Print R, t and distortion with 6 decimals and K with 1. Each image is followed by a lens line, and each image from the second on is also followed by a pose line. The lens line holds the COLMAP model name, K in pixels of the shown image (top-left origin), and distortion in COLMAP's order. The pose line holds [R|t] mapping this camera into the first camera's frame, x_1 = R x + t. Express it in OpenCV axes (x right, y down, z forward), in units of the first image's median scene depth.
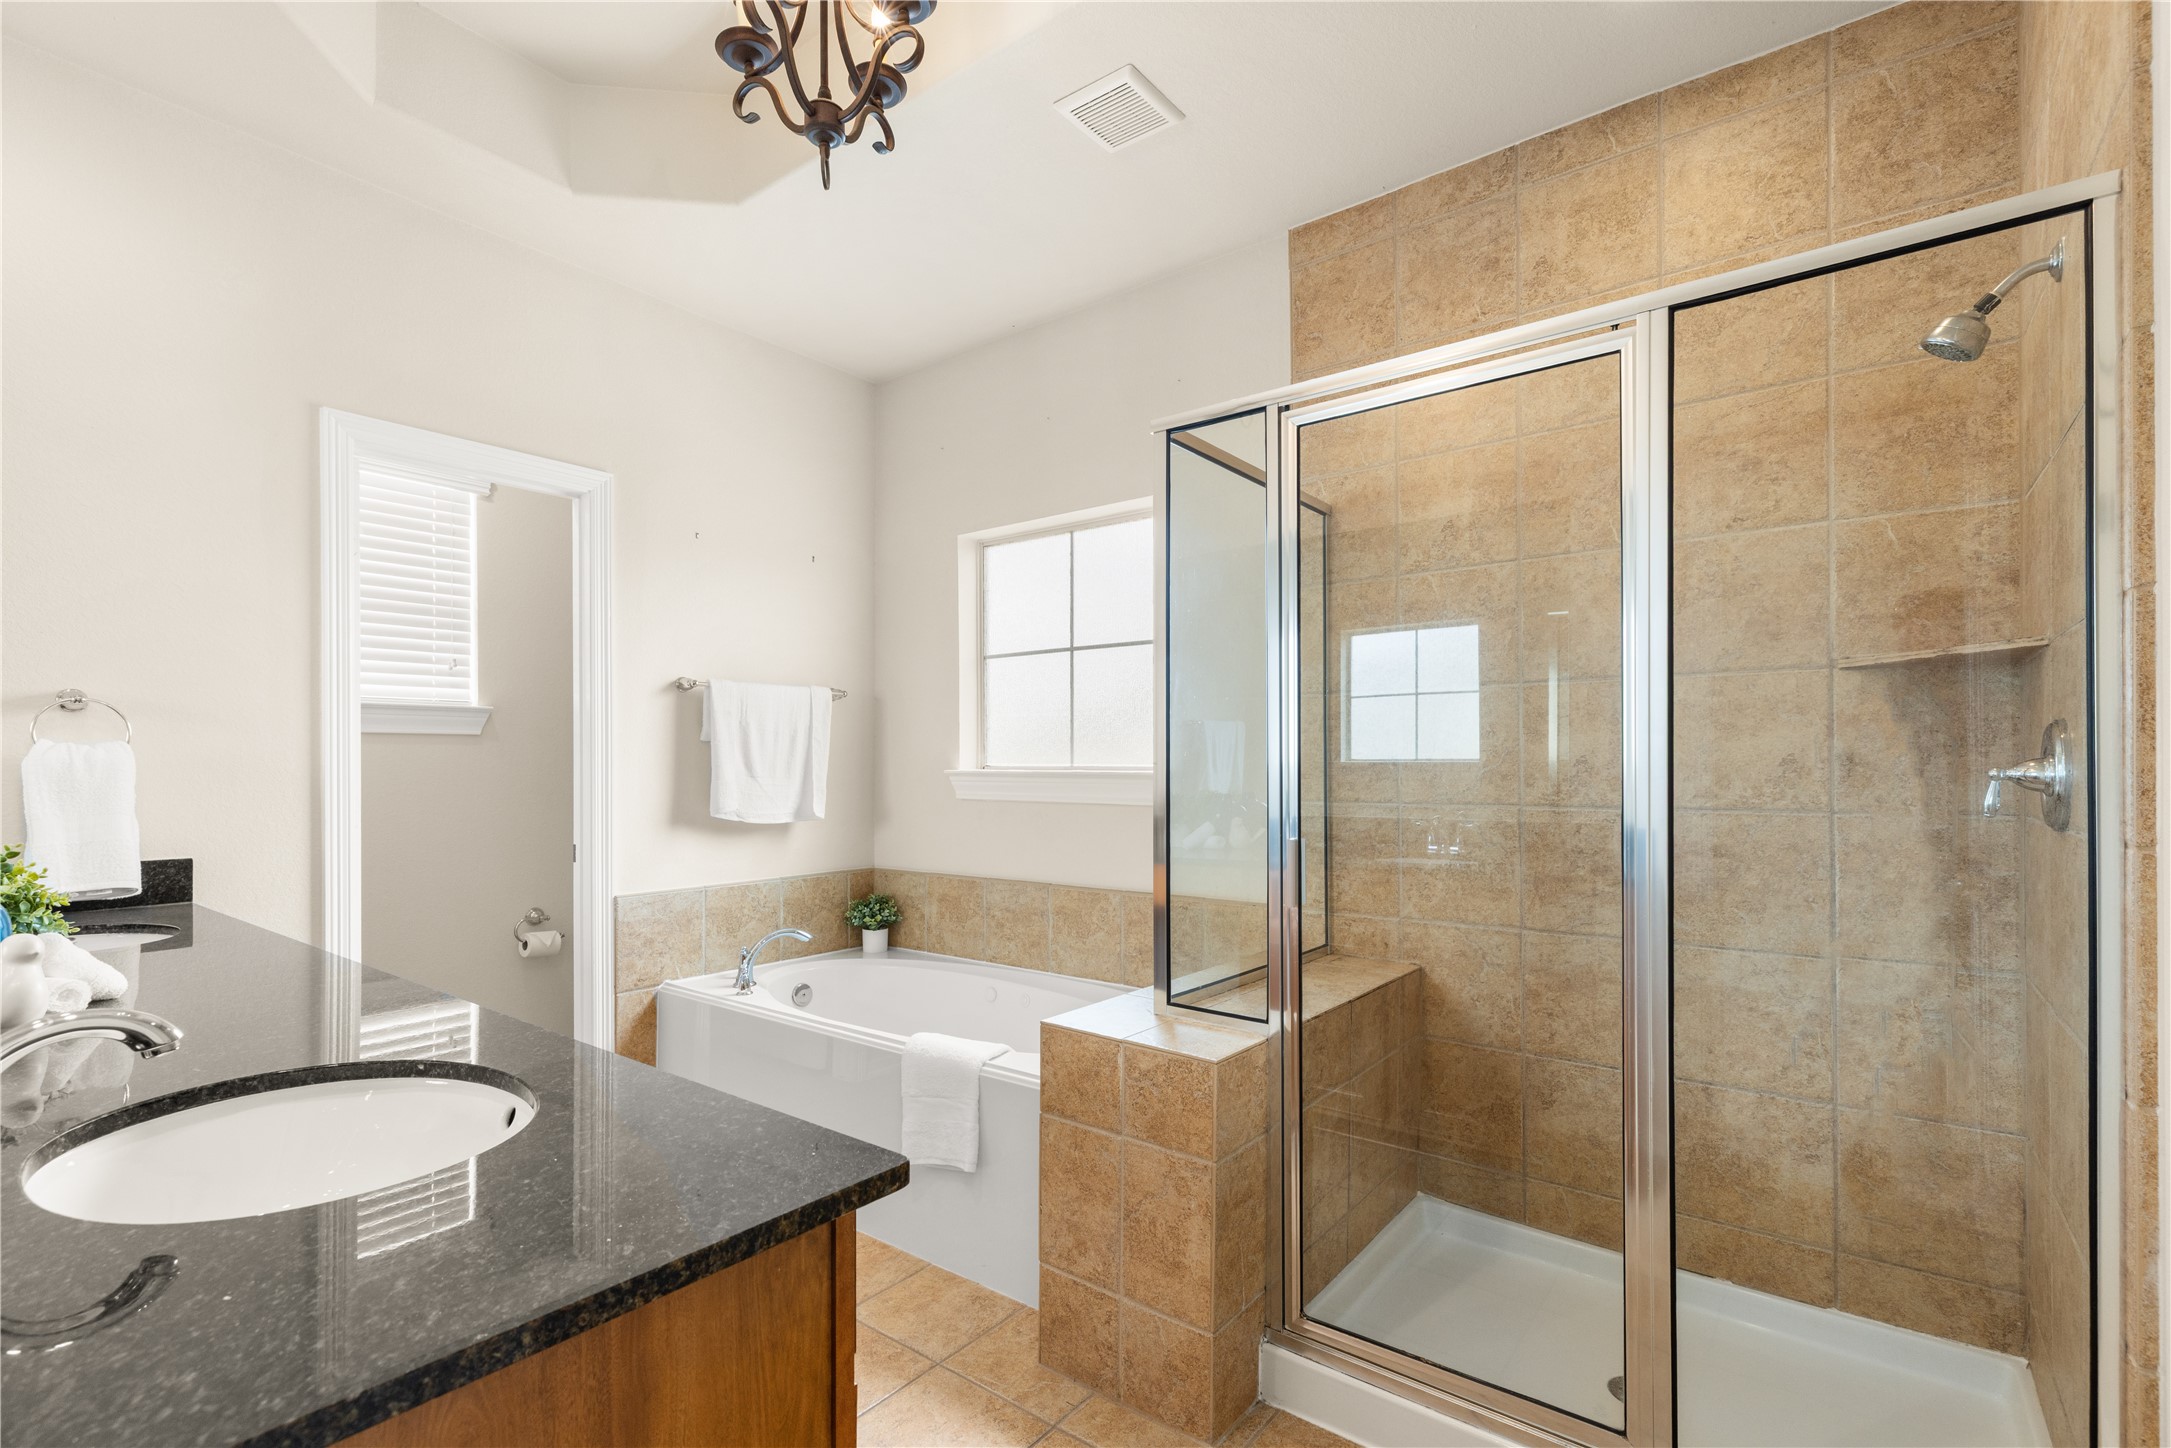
lens RADIAL K [[973.3, 0, 1080.9], [0, 973.3, 745.4], [0, 0, 1]] dist [0.001357, 0.000098]
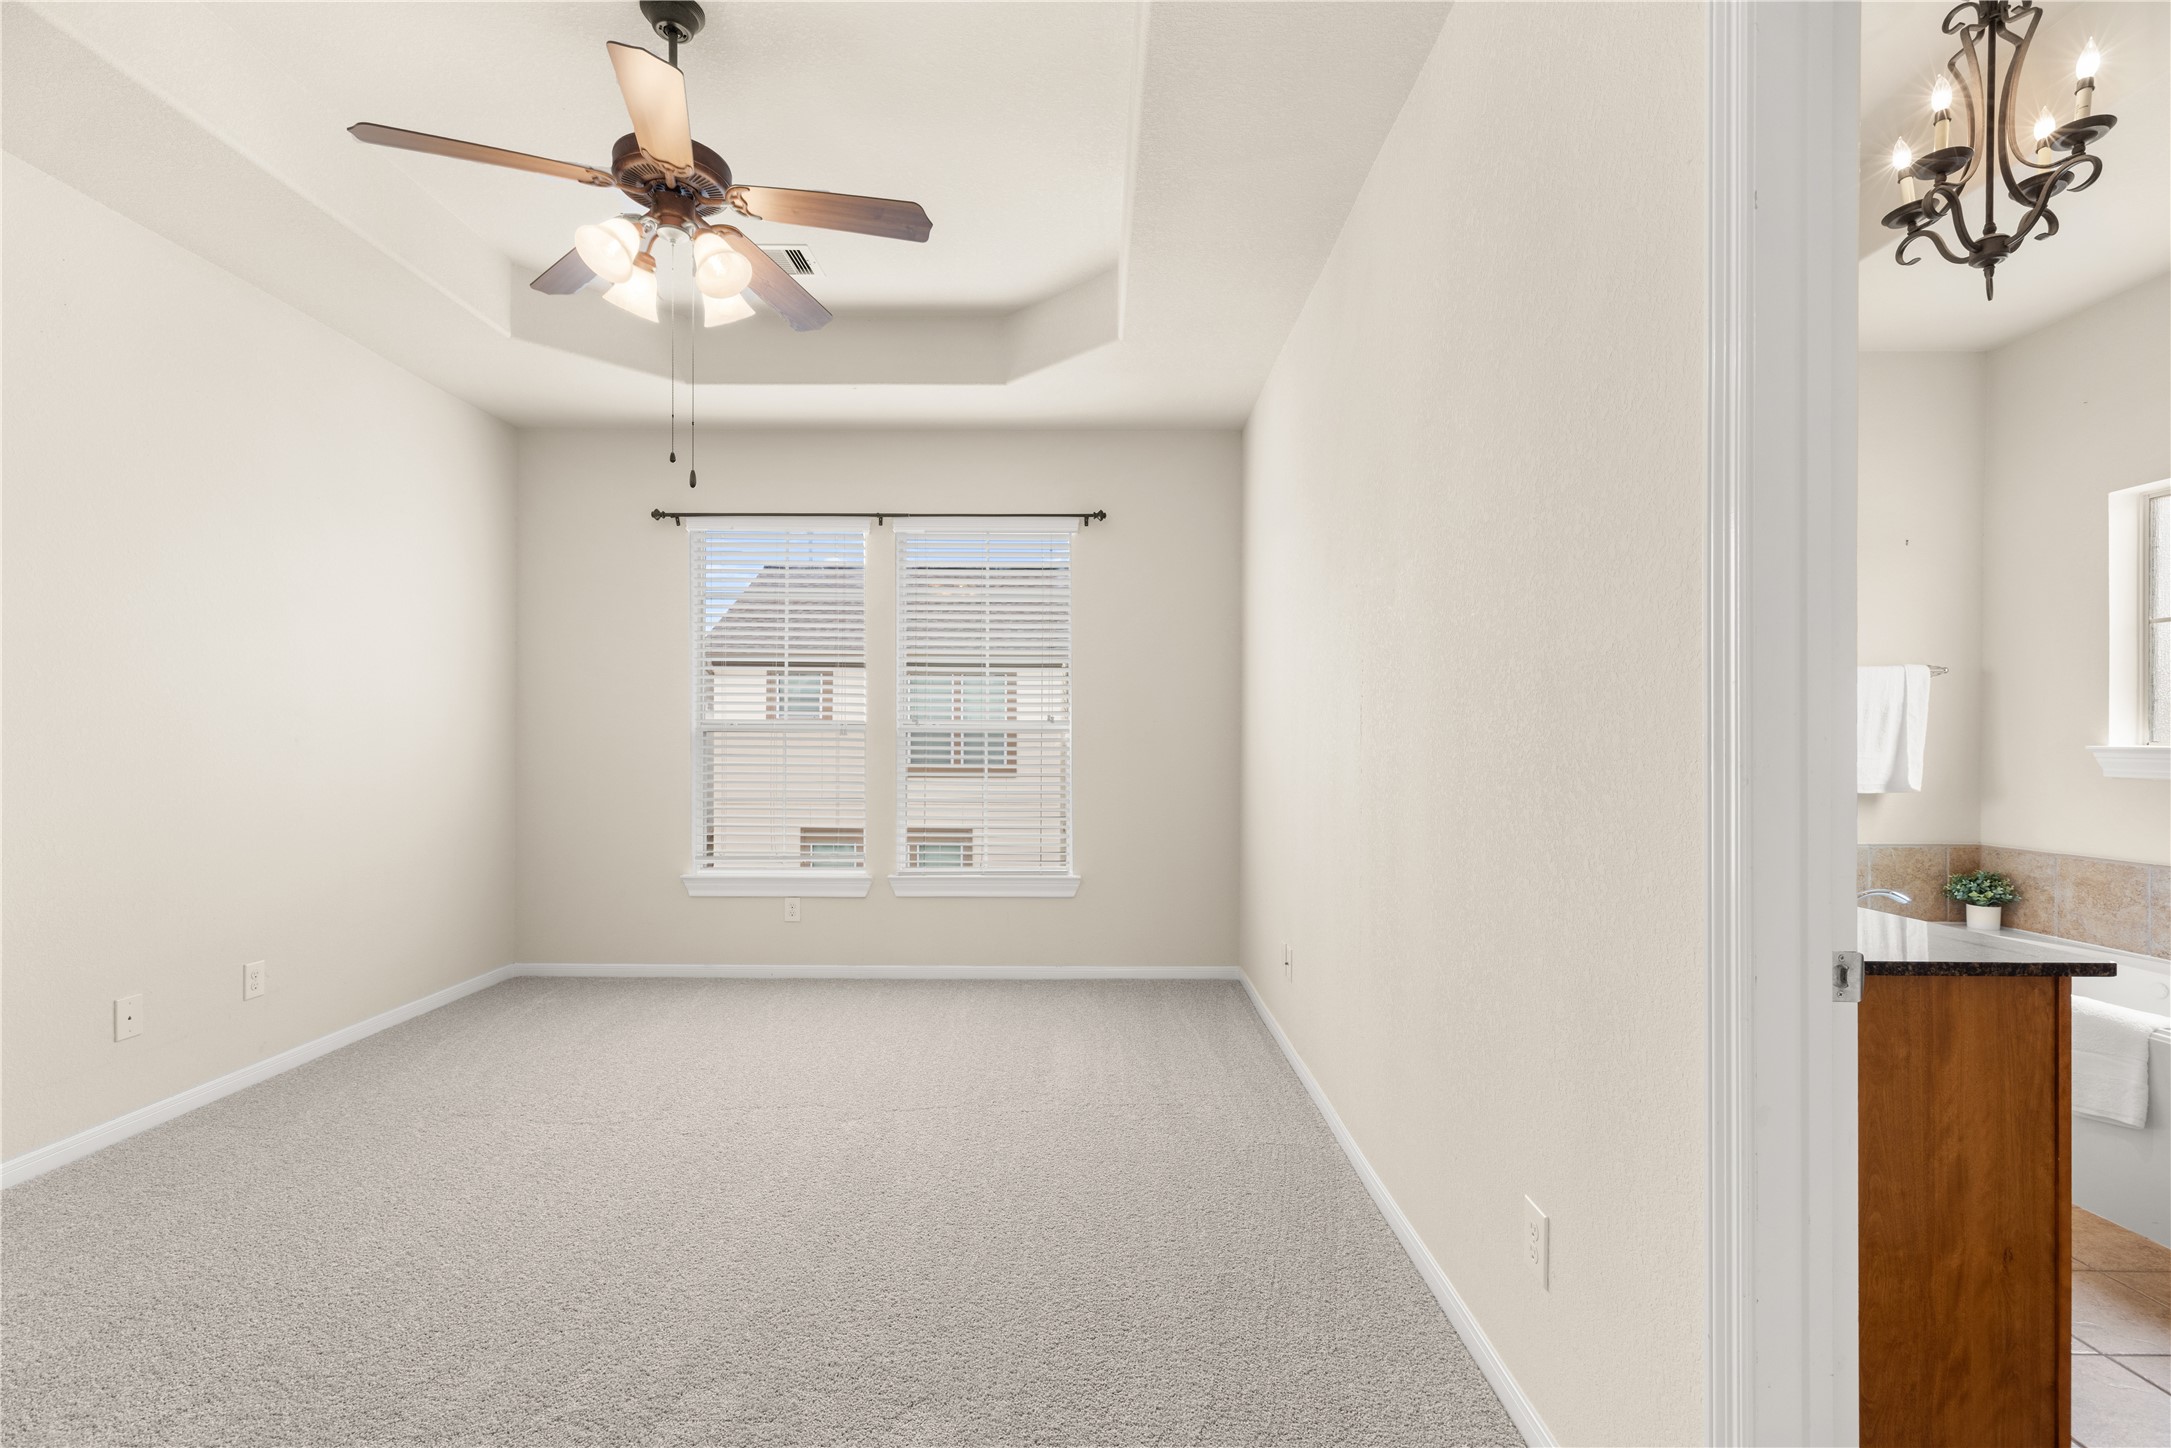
lens RADIAL K [[983.9, 0, 1081.7], [0, 983.9, 733.5], [0, 0, 1]] dist [0.003249, 0.001068]
pose [[0.613098, 0.005961, -0.789985, 0.021609], [0.006647, 0.999897, 0.012703, -0.006304], [0.789979, -0.013040, 0.612995, -0.390040]]
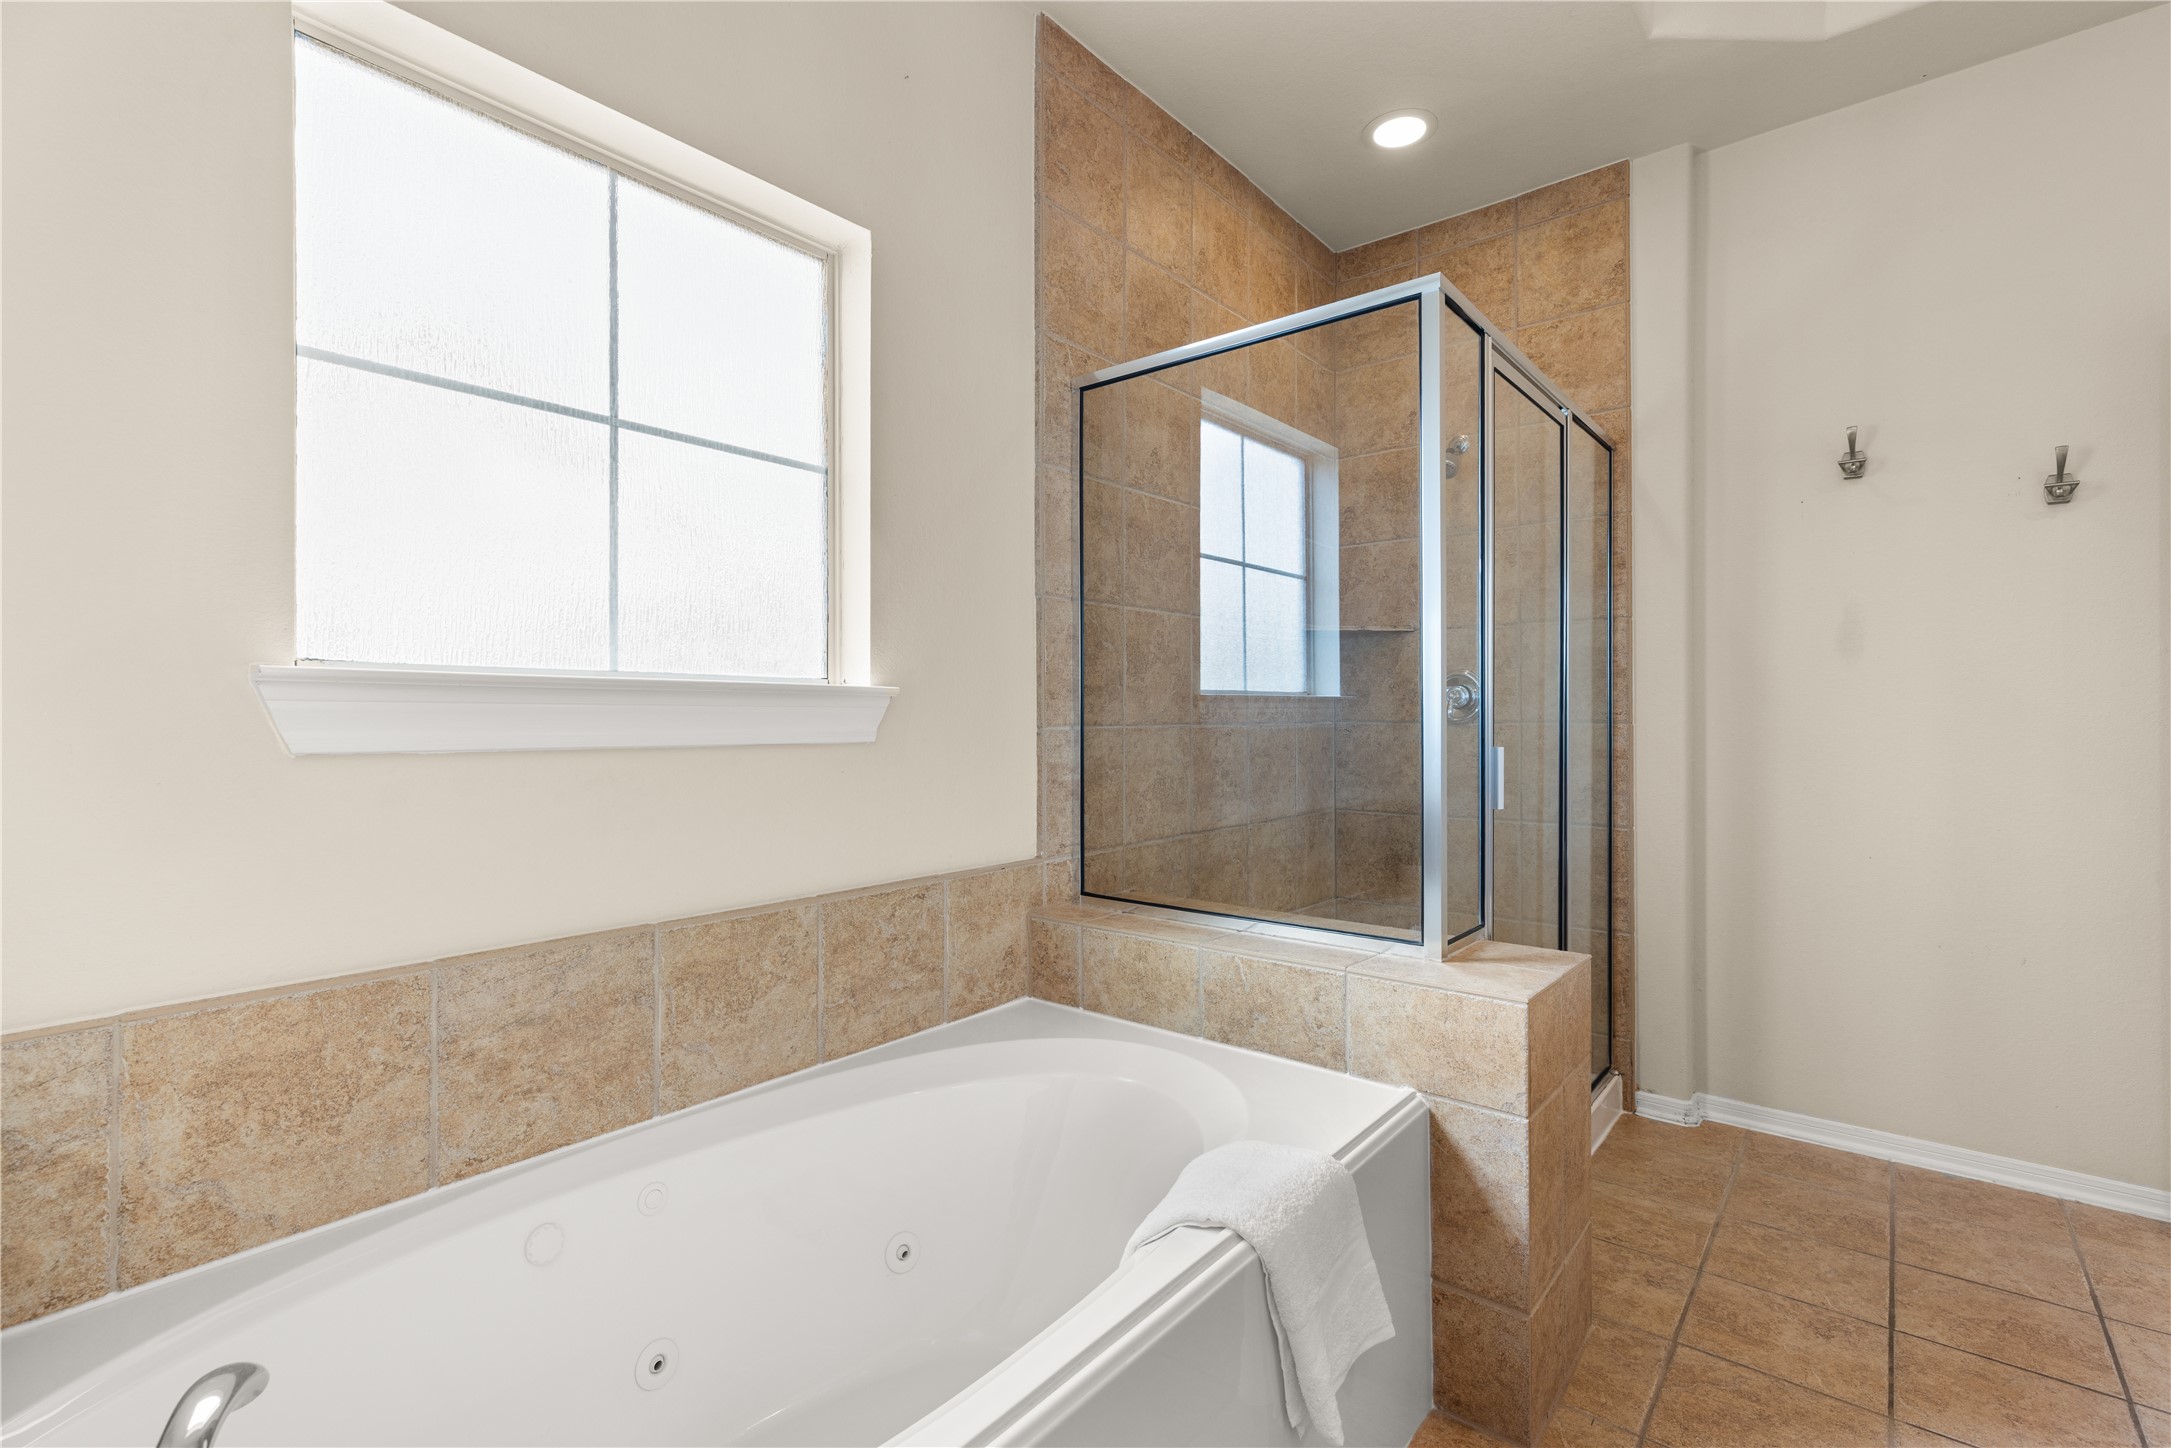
lens RADIAL K [[980.2, 0, 1083.0], [0, 980.2, 728.4], [0, 0, 1]] dist [0.004148, 0.000261]
pose [[0.035912, 0.003713, 0.999348, -0.498459], [0.000387, 0.999993, -0.003729, 0.051878], [-0.999355, 0.000521, 0.035910, 0.793408]]
